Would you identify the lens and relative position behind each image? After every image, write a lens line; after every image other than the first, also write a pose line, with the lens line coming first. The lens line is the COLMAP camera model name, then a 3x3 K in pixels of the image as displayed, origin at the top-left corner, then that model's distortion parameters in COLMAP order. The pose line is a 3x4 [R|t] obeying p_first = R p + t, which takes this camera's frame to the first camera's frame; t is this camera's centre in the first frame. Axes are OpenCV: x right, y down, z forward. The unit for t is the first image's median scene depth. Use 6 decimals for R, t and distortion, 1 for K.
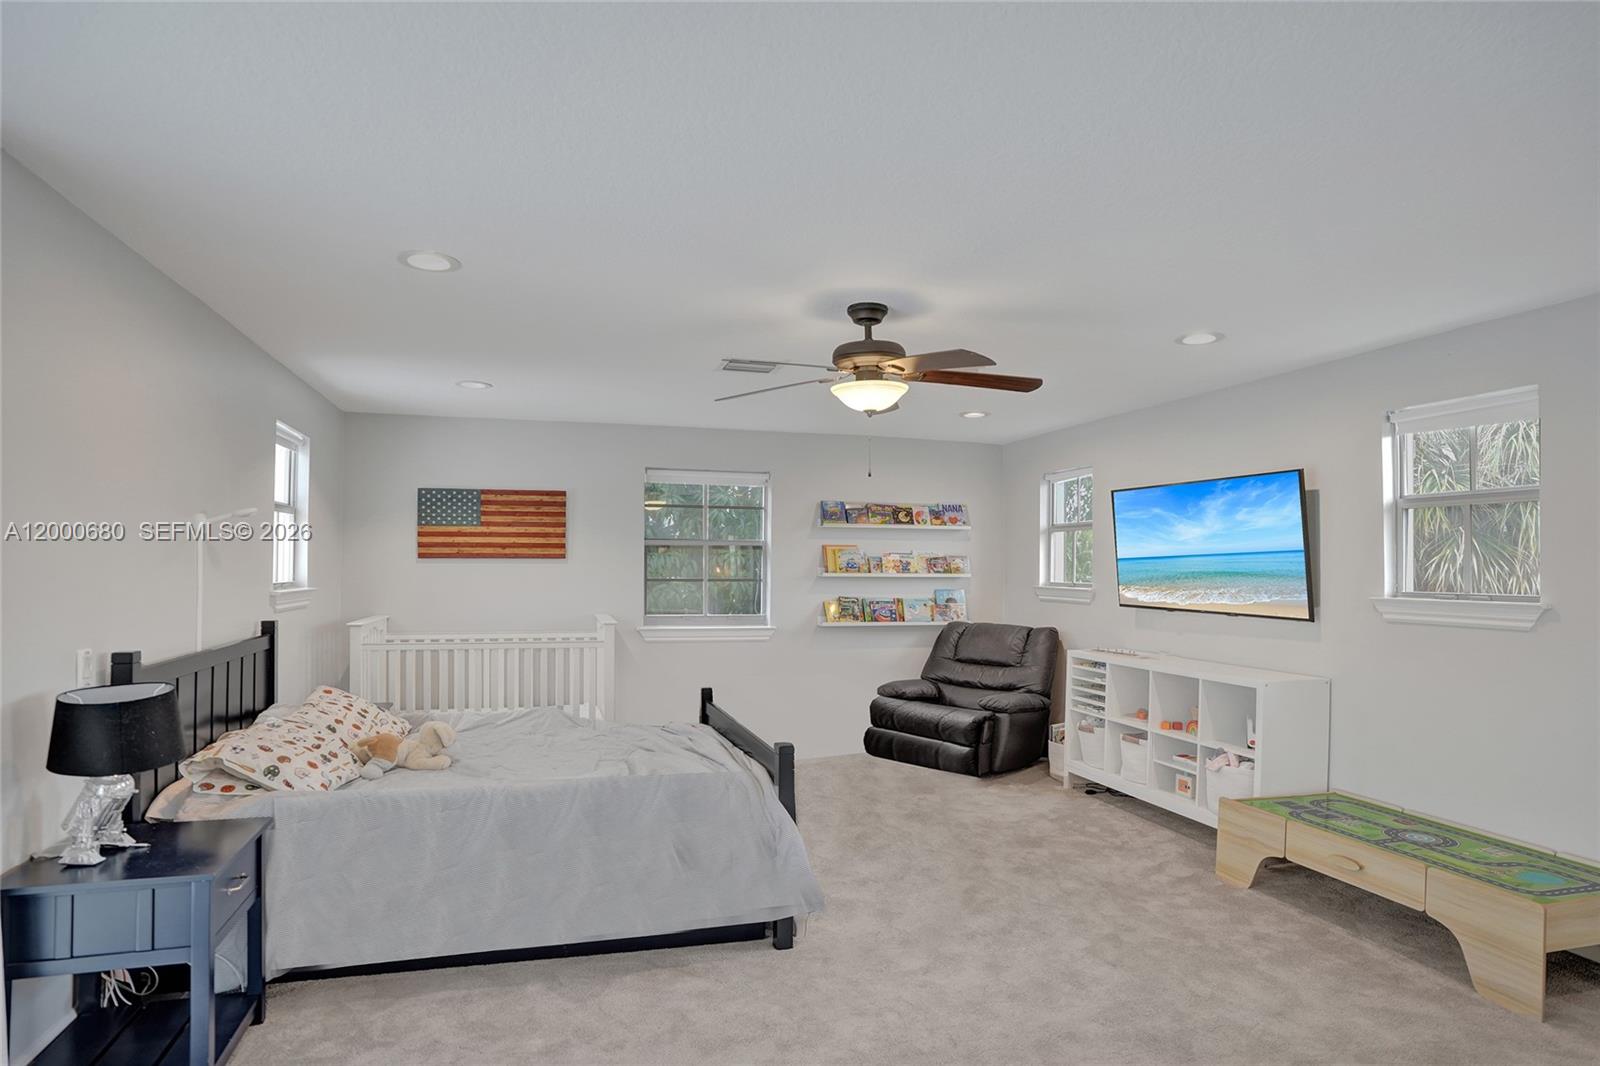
lens RADIAL K [[842.1, 0, 801.8], [0, 842.1, 575.8], [0, 0, 1]] dist [-0.070207, 0.036779]
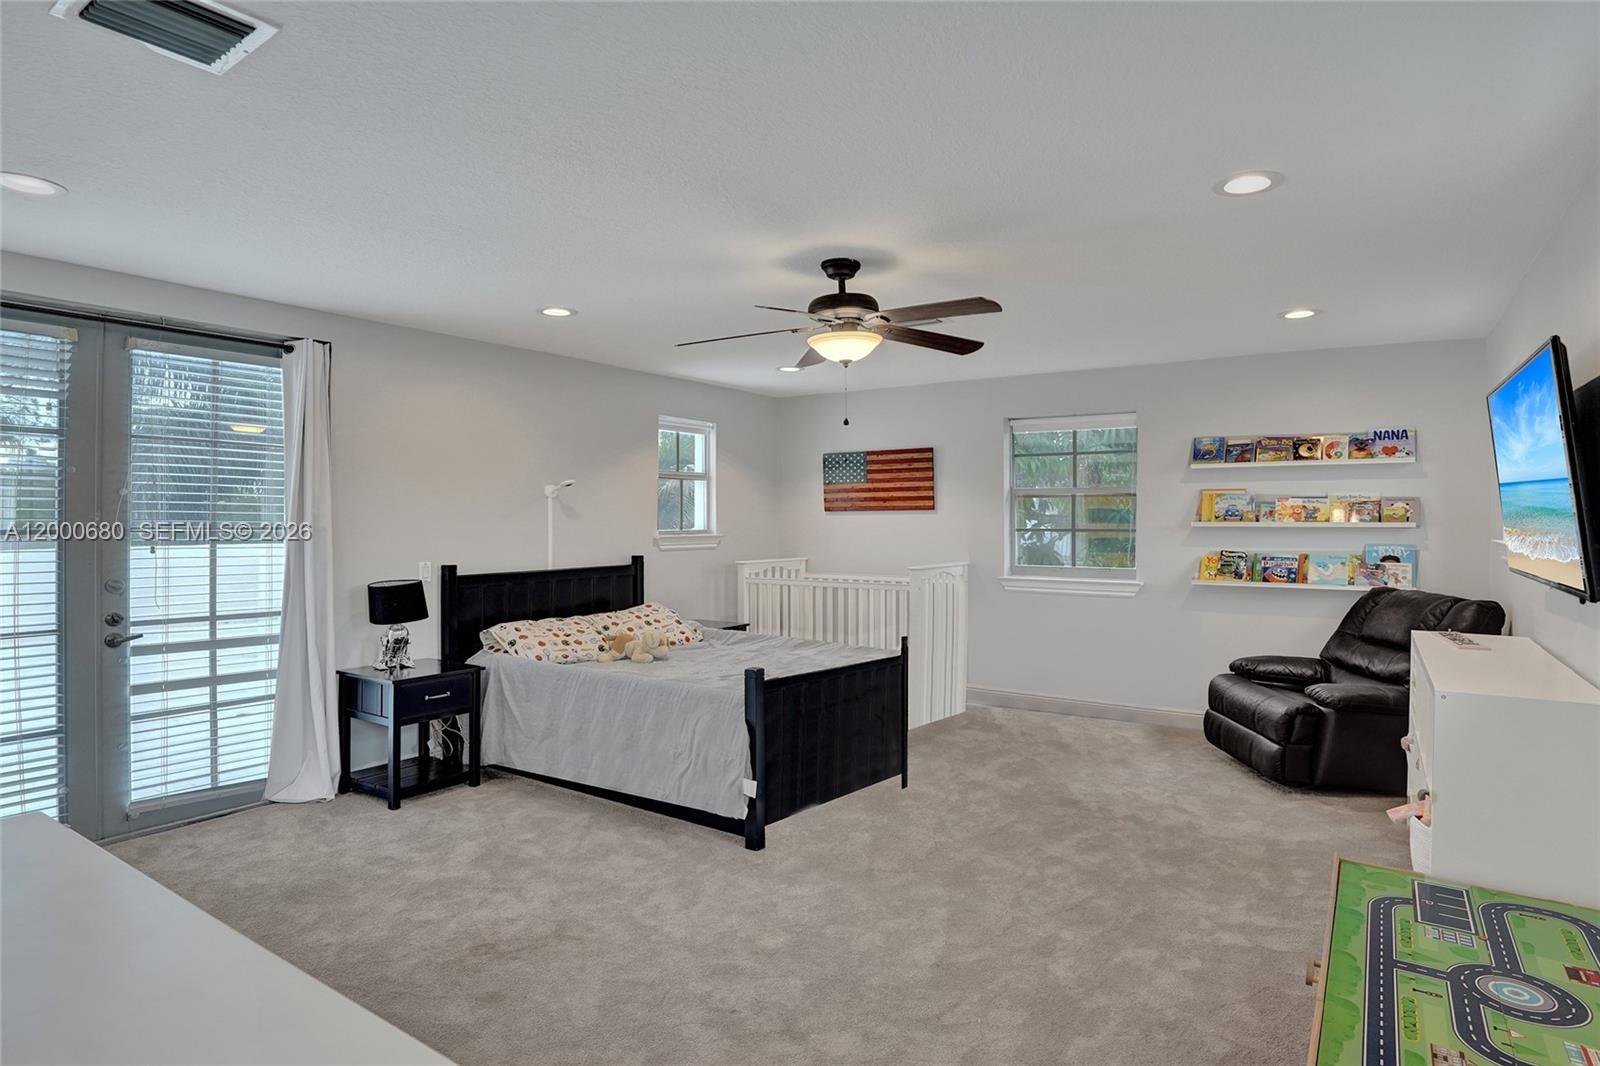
lens RADIAL K [[856.3, 0, 800.0], [0, 856.3, 533.0], [0, 0, 1]] dist [-0.076054, 0.036039]
pose [[0.659841, 0.004330, -0.751392, 0.444738], [-0.002317, 0.999990, 0.003728, 0.005735], [0.751401, -0.000719, 0.659845, 0.143688]]
